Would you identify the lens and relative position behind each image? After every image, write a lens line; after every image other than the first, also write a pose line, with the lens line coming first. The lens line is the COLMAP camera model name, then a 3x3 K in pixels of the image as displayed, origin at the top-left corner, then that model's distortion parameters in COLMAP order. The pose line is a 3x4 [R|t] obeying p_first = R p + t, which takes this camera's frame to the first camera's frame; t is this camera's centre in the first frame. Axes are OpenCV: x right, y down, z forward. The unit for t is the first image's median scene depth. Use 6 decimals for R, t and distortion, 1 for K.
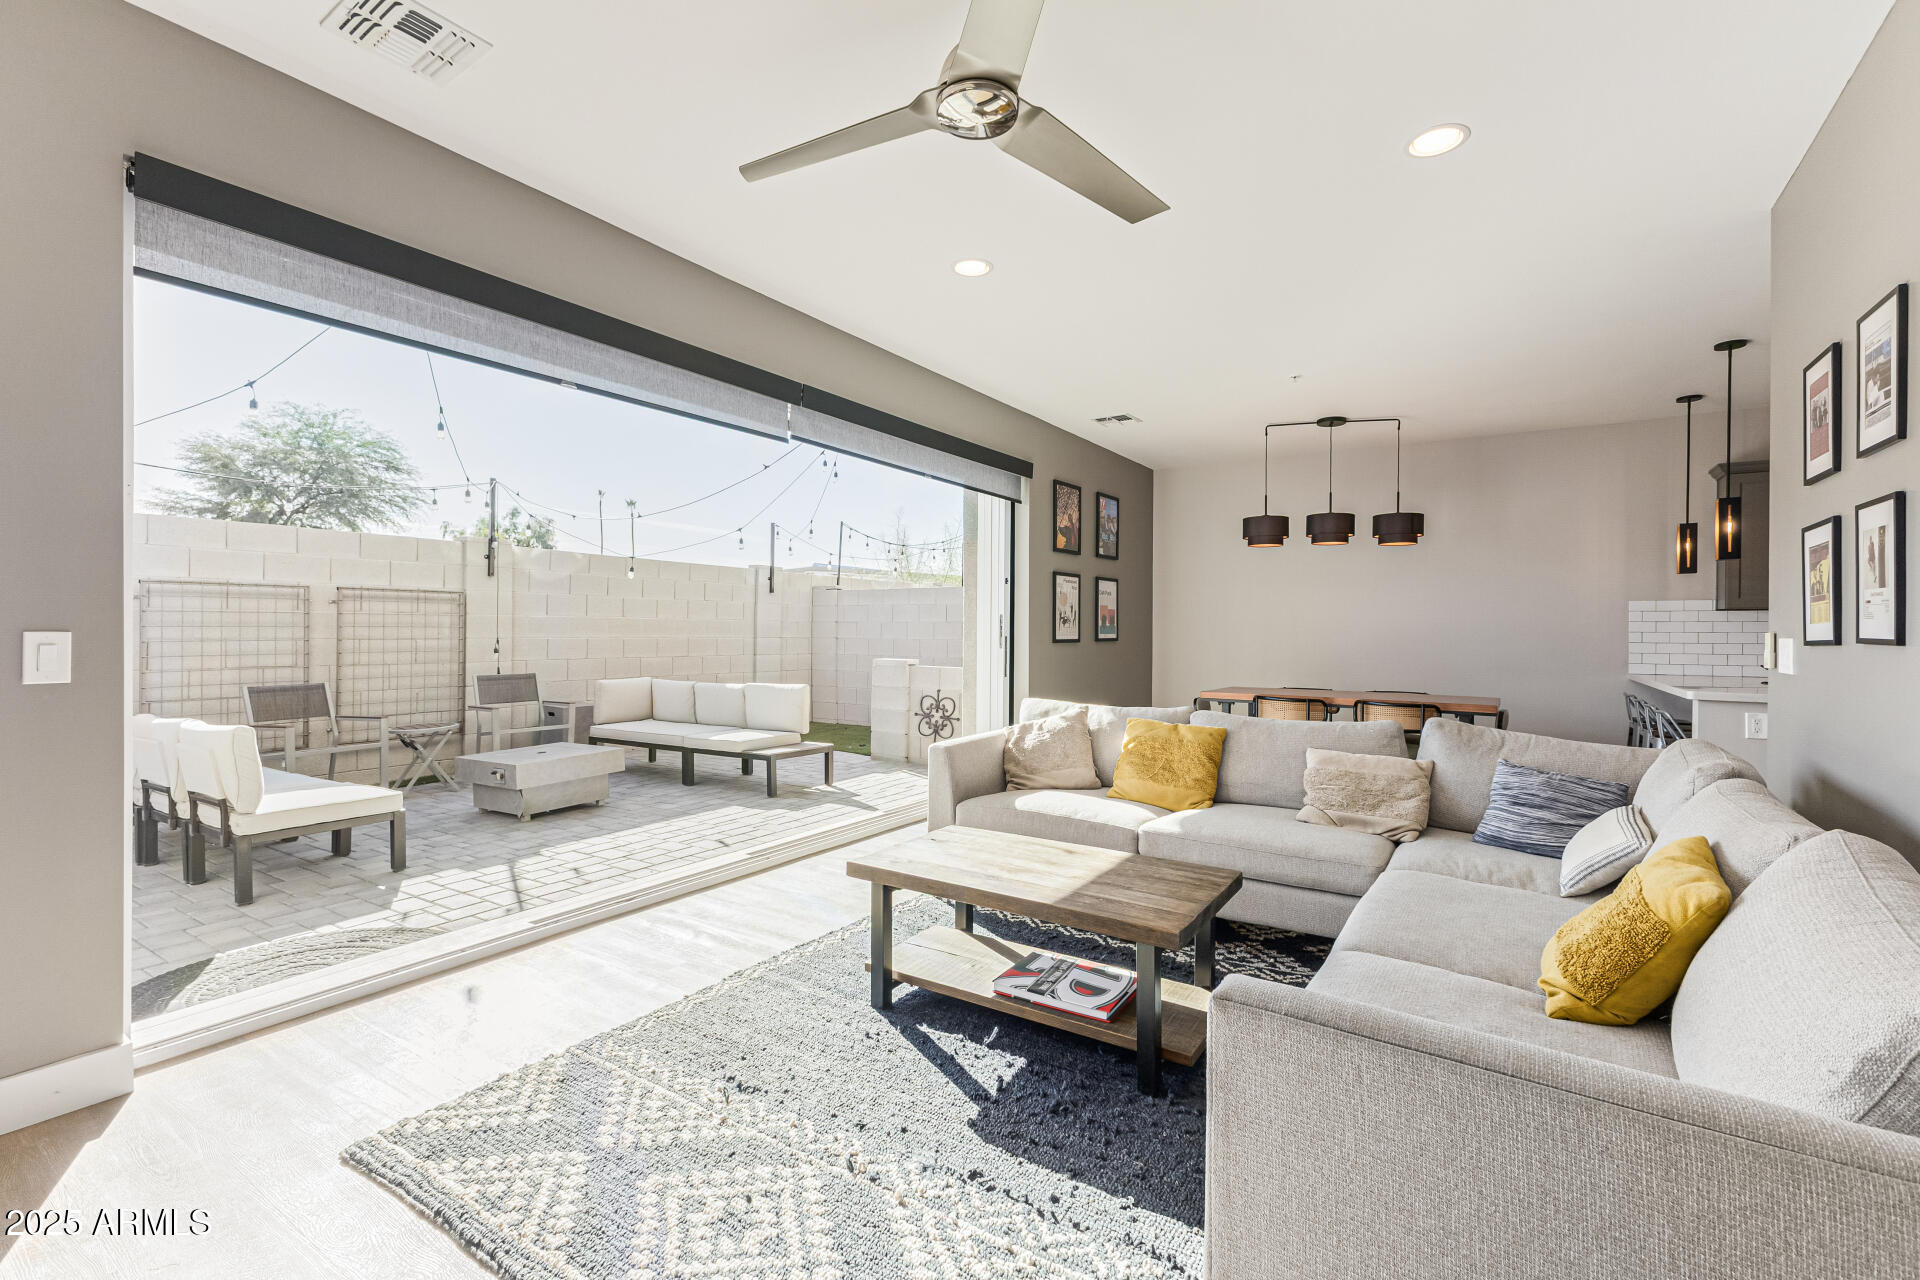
lens RADIAL K [[826.6, 0, 955.8], [0, 826.6, 634.1], [0, 0, 1]] dist [0.014514, -0.004554]
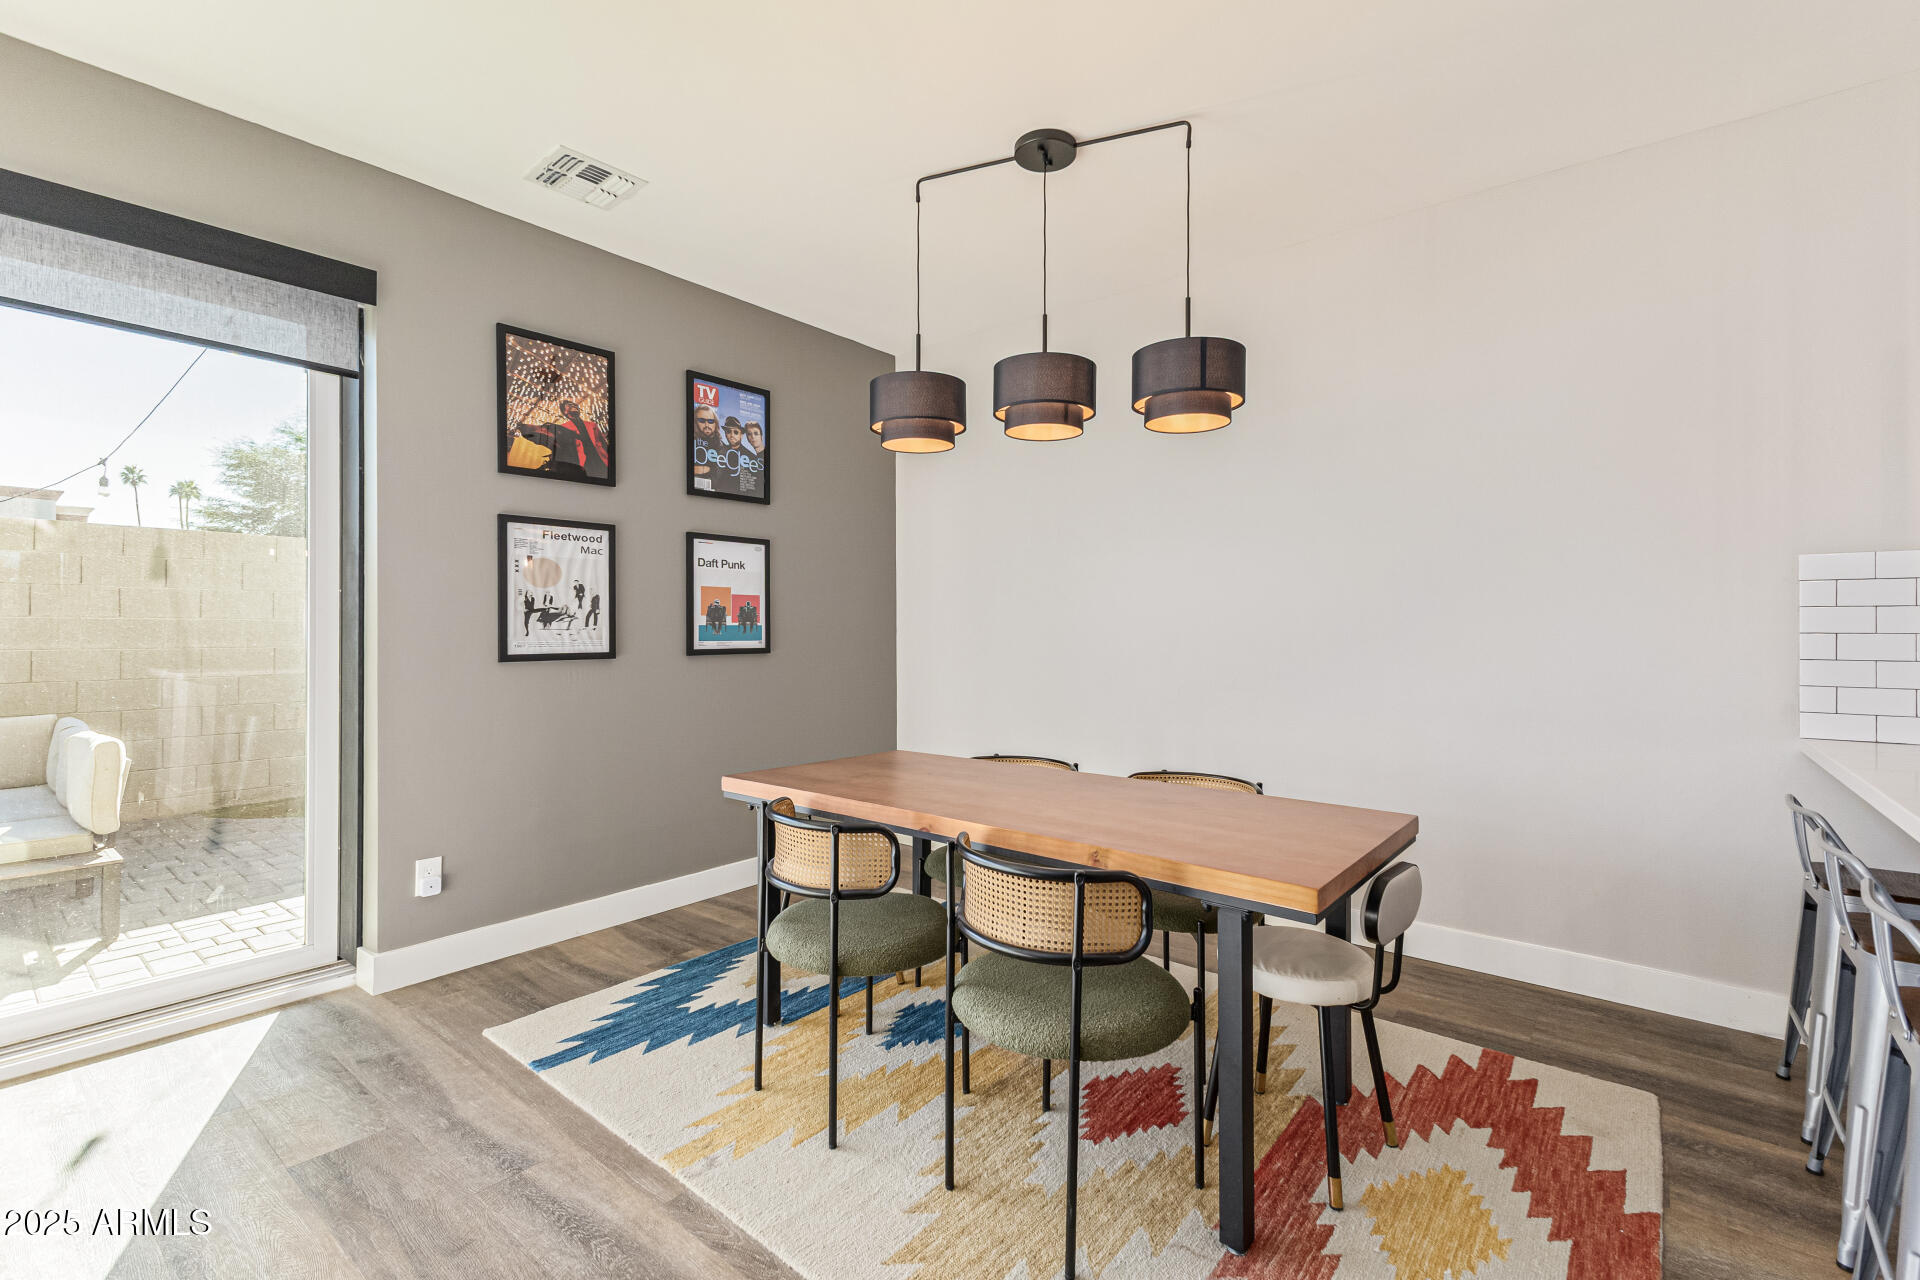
lens RADIAL K [[826.6, 0, 960.0], [0, 826.6, 630.1], [0, 0, 1]] dist [0.014514, -0.004554]
pose [[0.995667, -0.006705, -0.092752, 0.778013], [0.006375, 0.999972, -0.003847, -0.008224], [0.092775, 0.003239, 0.995682, 0.984268]]
